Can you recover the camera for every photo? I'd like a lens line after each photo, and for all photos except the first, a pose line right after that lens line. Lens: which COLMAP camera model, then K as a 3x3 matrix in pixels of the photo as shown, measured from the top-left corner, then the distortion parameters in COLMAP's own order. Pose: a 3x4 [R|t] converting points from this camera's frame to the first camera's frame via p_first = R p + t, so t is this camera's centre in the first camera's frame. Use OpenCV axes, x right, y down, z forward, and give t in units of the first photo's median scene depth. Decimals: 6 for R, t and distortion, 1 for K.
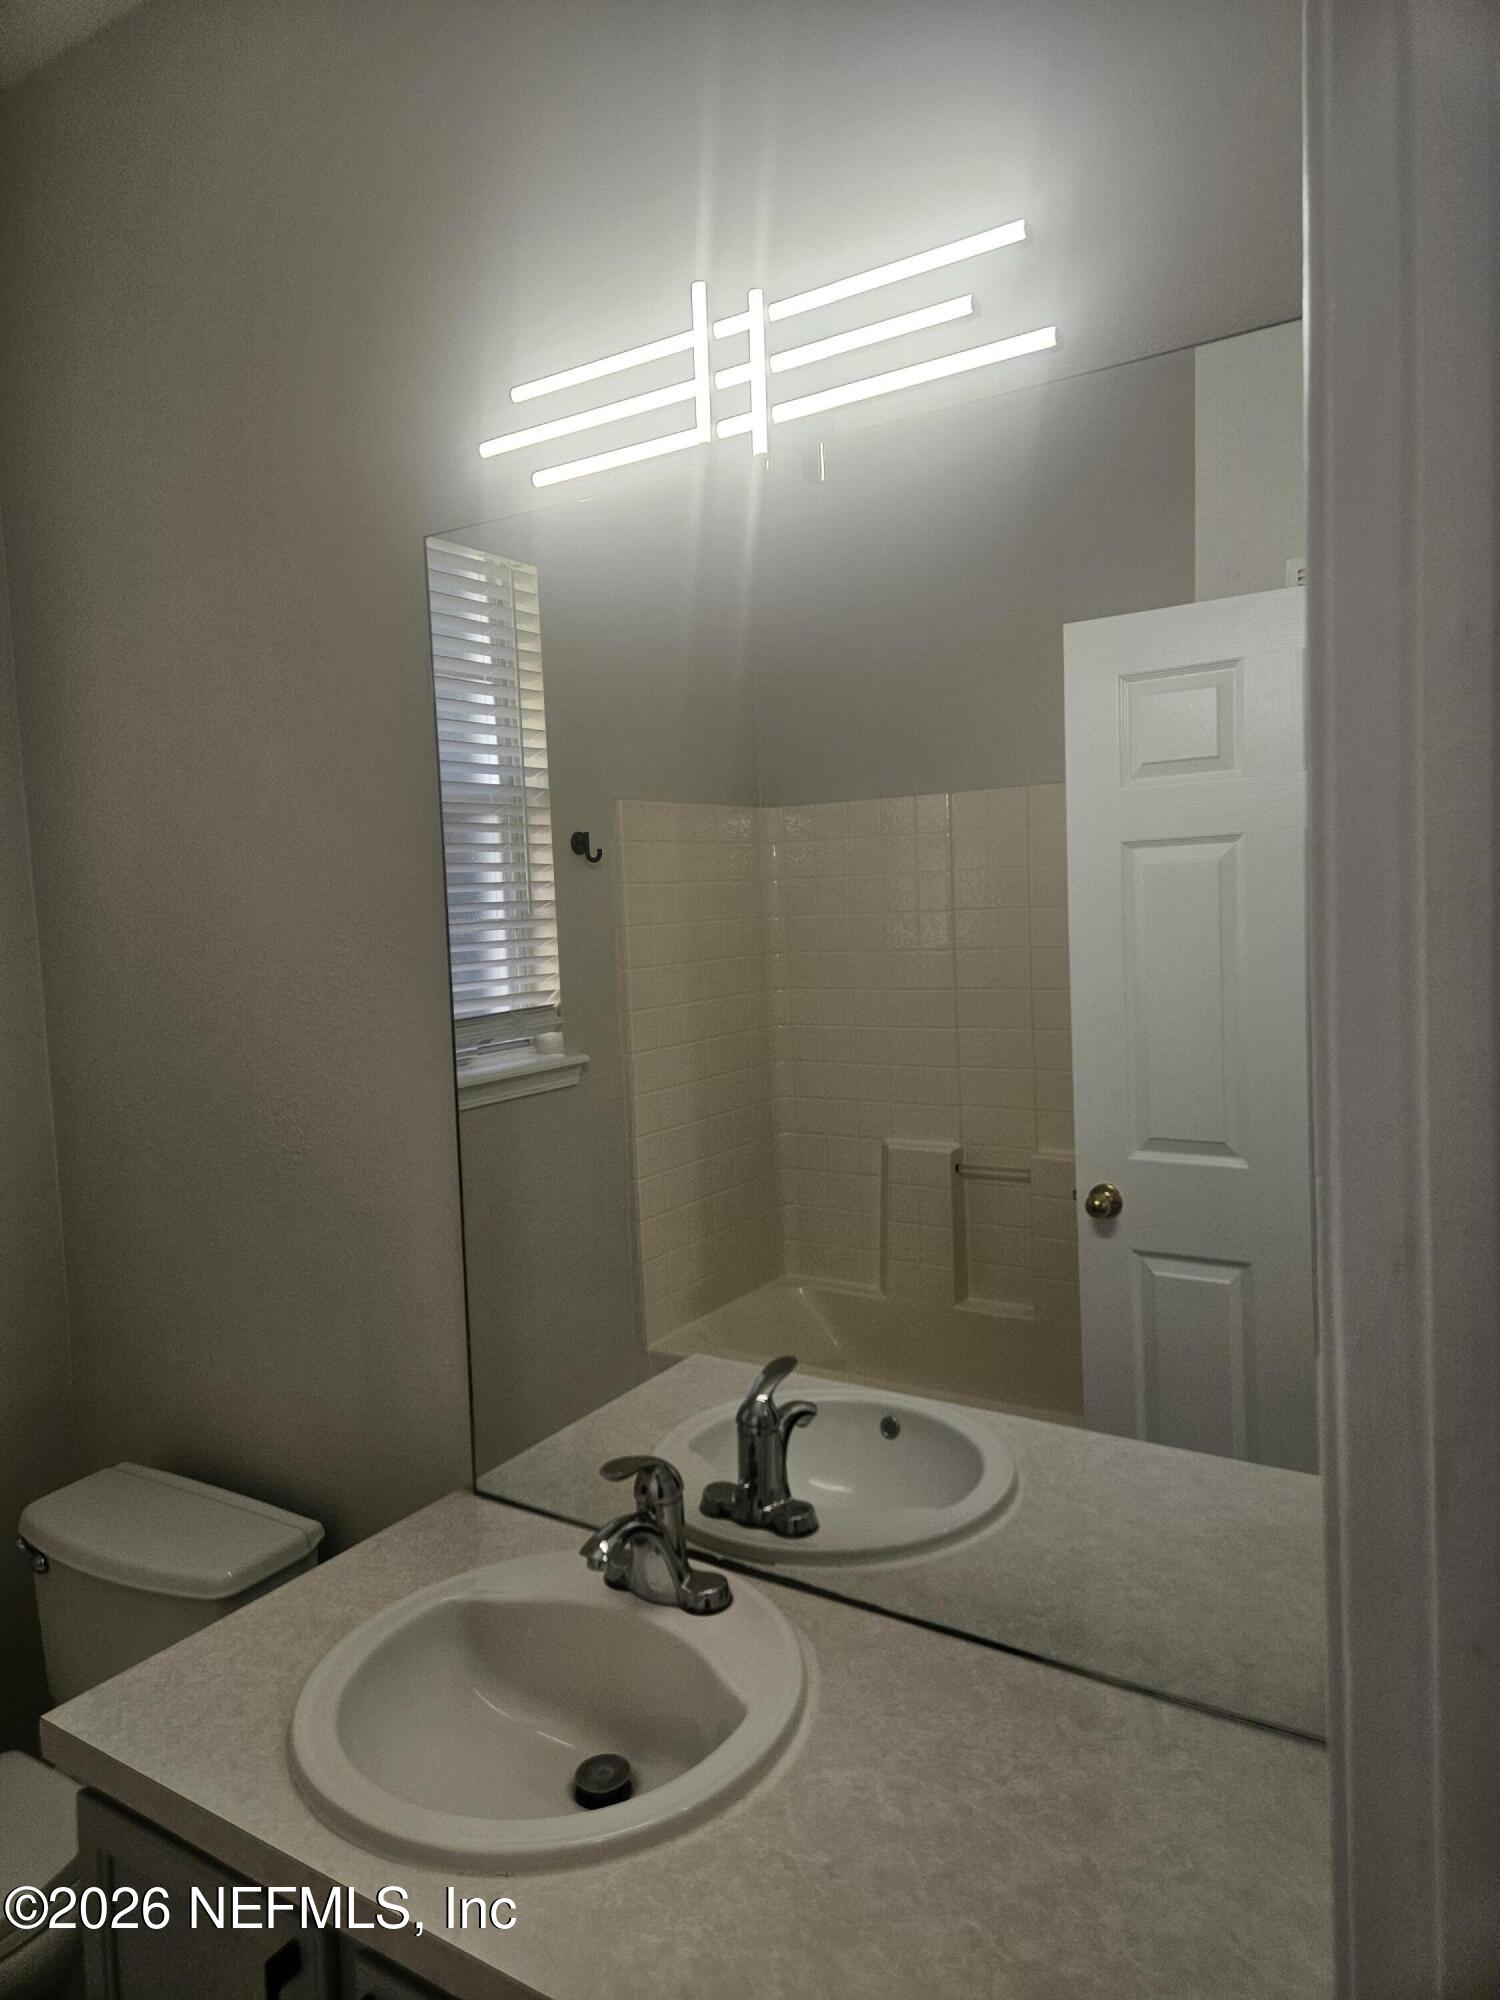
lens RADIAL K [[1334.5, 0, 756.7], [0, 1334.5, 997.9], [0, 0, 1]] dist [0.083957, -0.067864]
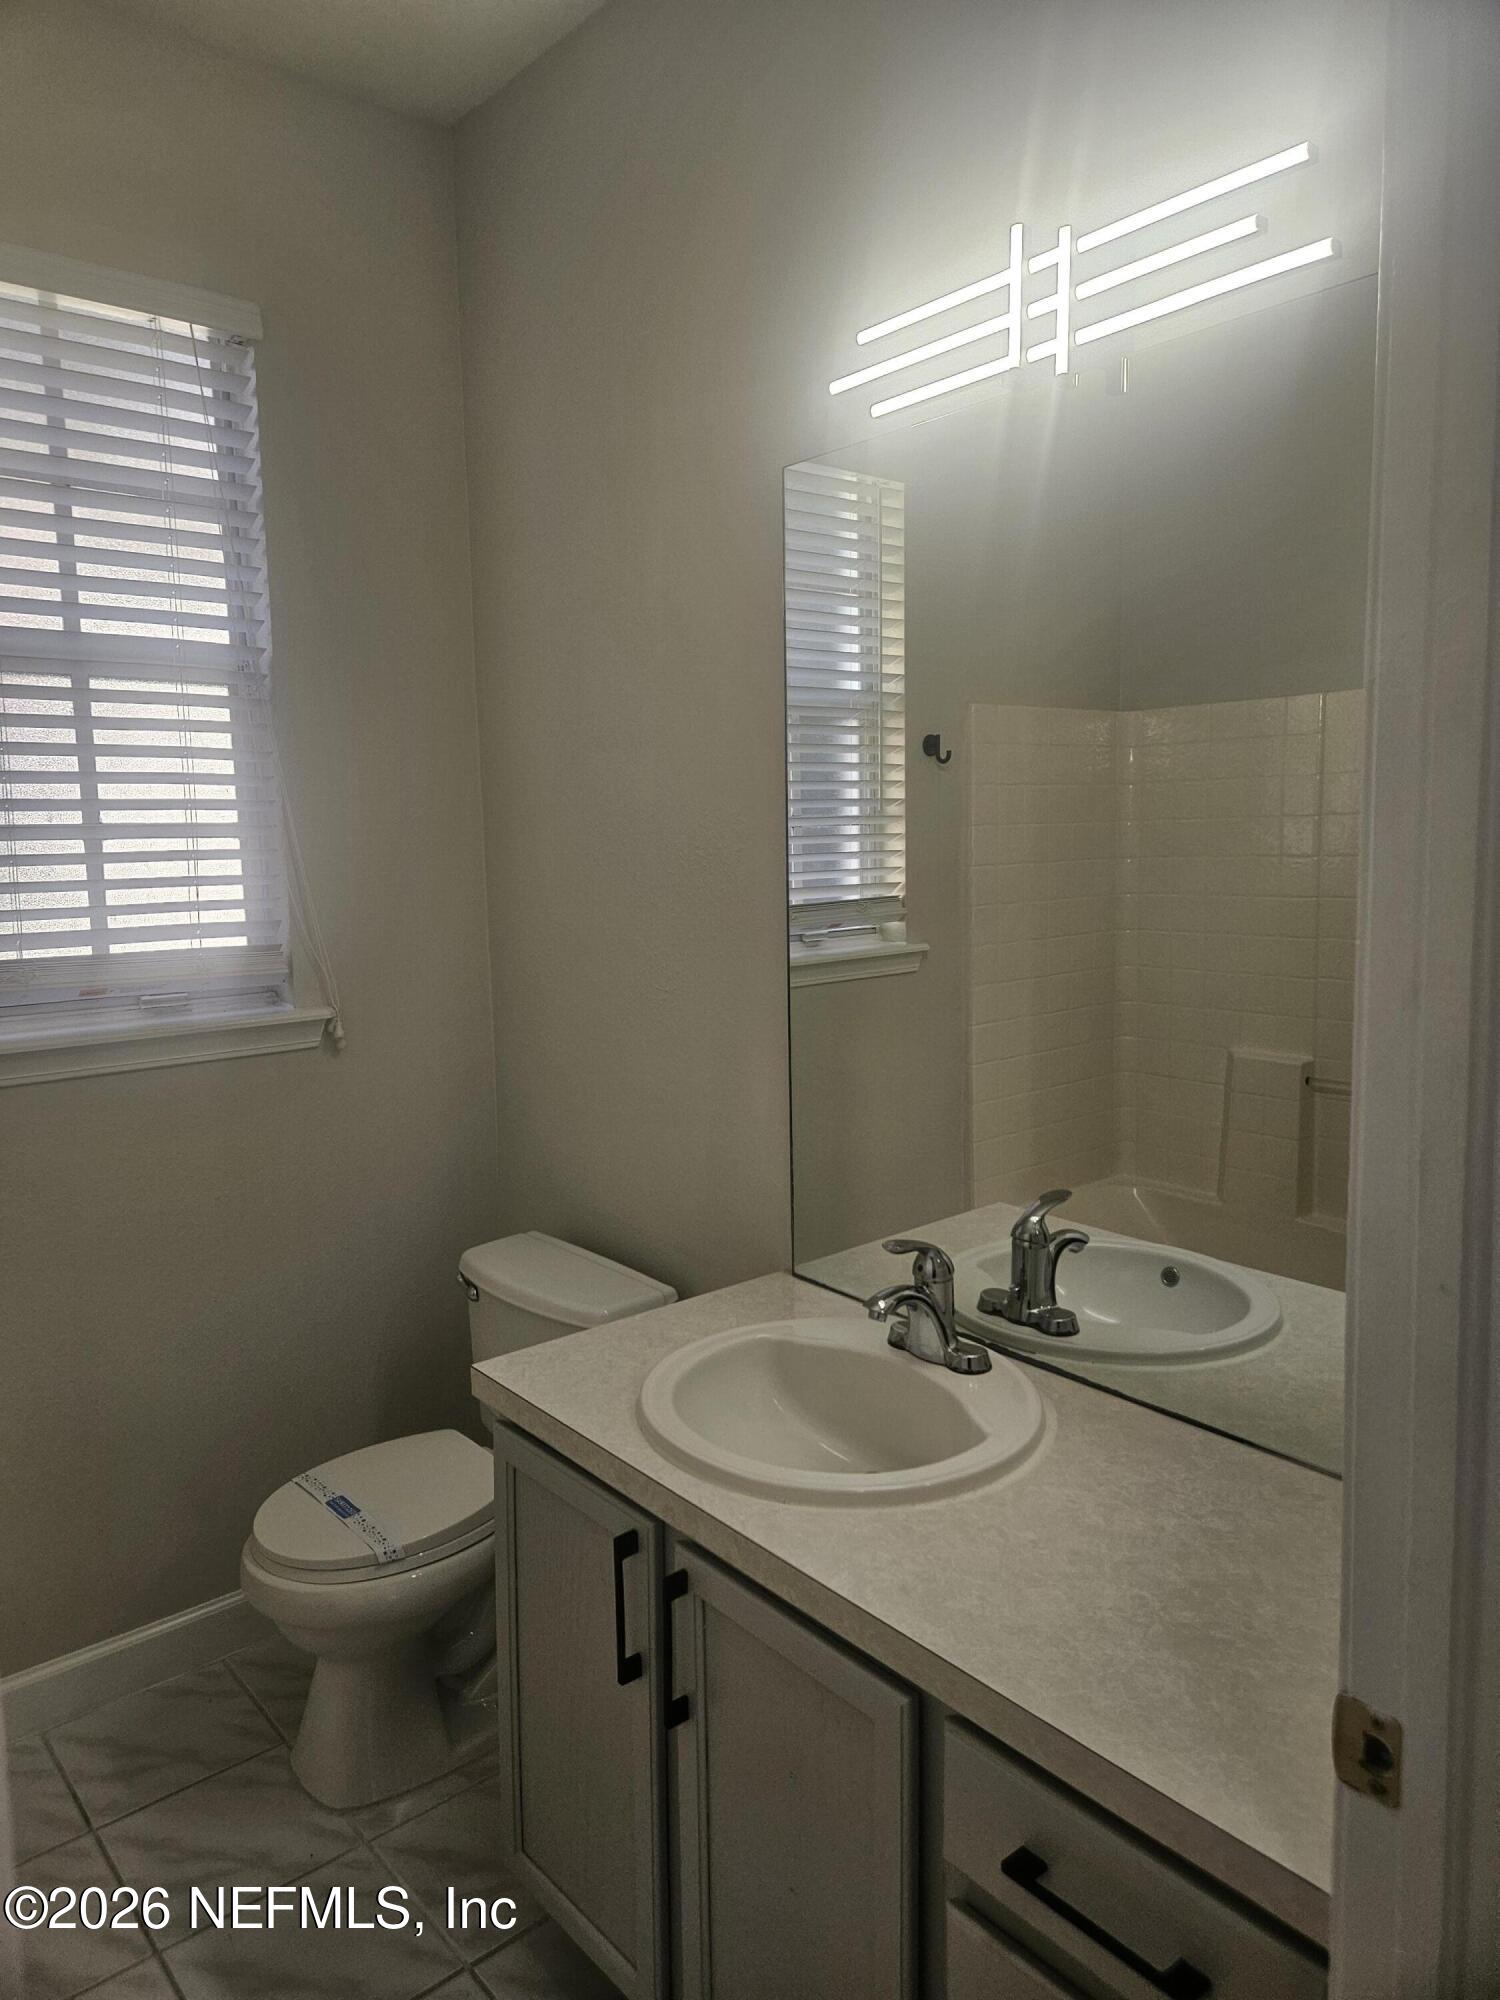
lens RADIAL K [[1334.5, 0, 737.7], [0, 1334.5, 991.2], [0, 0, 1]] dist [0.083957, -0.067864]
pose [[0.955918, 0.054545, -0.288523, 0.080228], [-0.038937, 0.997465, 0.059564, 0.045970], [0.291041, -0.045704, 0.955618, -0.156081]]
